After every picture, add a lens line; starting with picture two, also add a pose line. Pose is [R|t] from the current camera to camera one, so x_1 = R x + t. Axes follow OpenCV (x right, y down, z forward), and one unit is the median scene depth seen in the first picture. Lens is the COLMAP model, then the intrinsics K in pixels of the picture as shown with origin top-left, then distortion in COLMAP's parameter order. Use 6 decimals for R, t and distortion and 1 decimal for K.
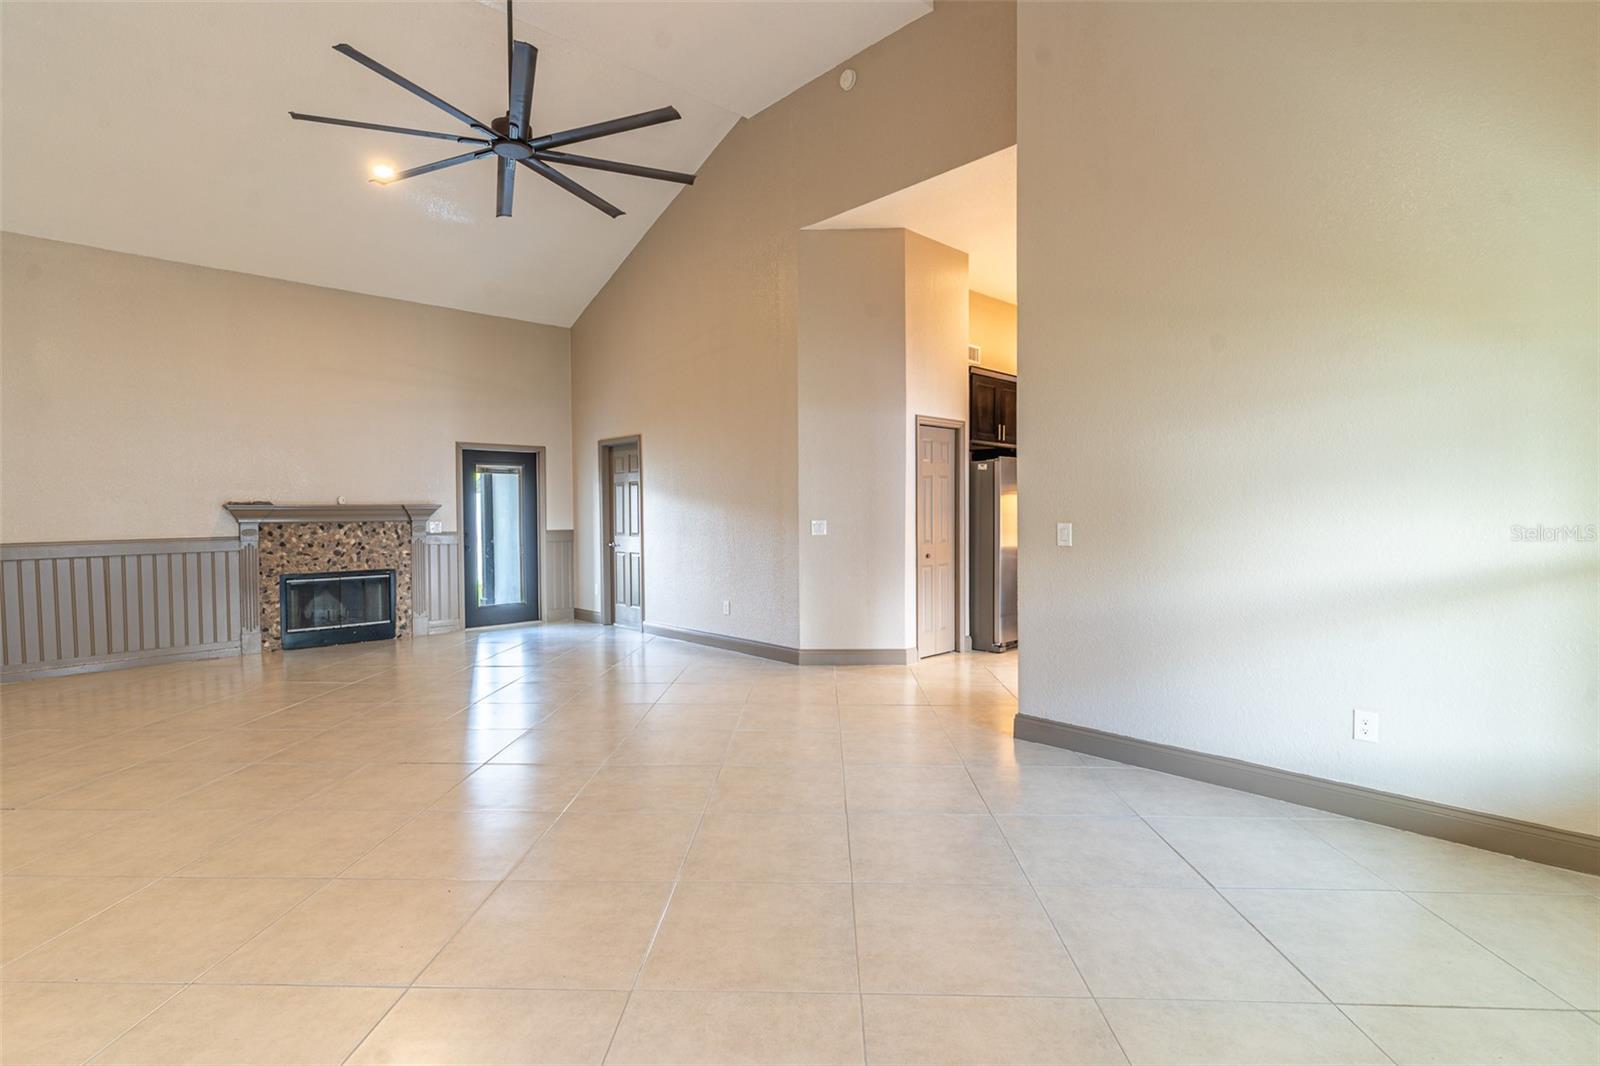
lens RADIAL K [[769.1, 0, 798.3], [0, 769.1, 535.5], [0, 0, 1]] dist [0.002331, -0.000119]
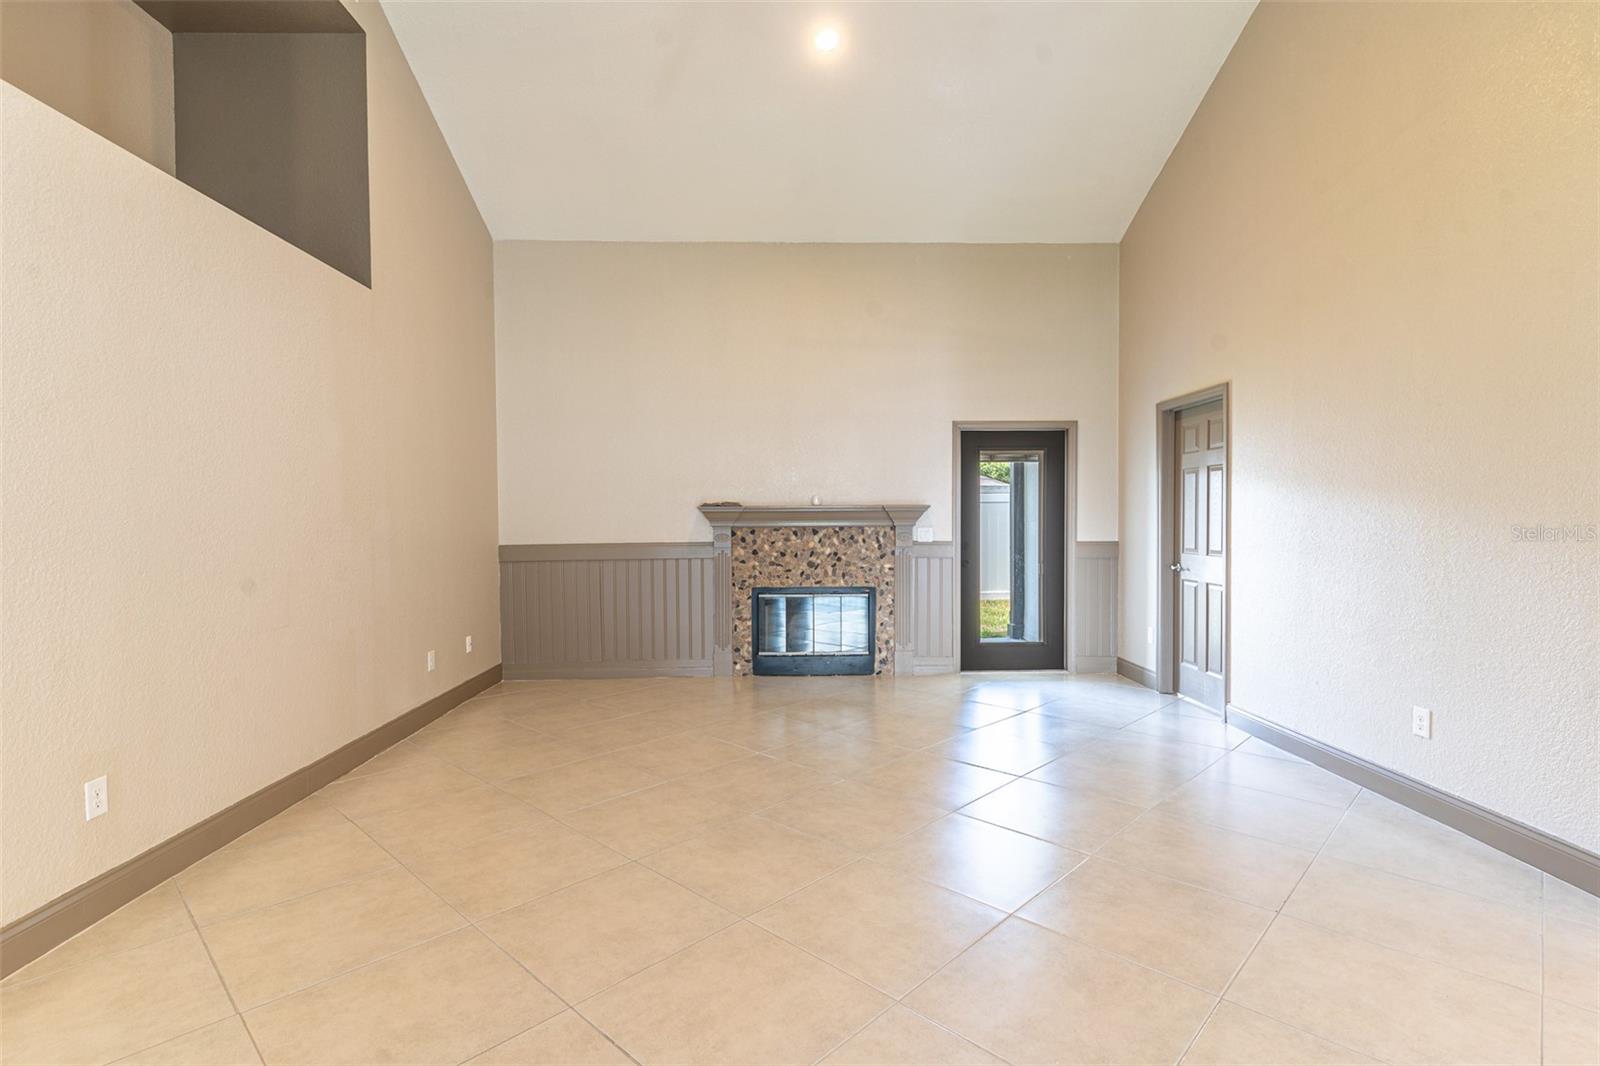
lens RADIAL K [[769.1, 0, 795.5], [0, 769.1, 533.6], [0, 0, 1]] dist [0.002331, -0.000119]
pose [[0.740976, 0.018088, -0.671287, -0.055989], [-0.023240, 0.999729, 0.001285, -0.010178], [0.671129, 0.014649, 0.741196, 0.355689]]
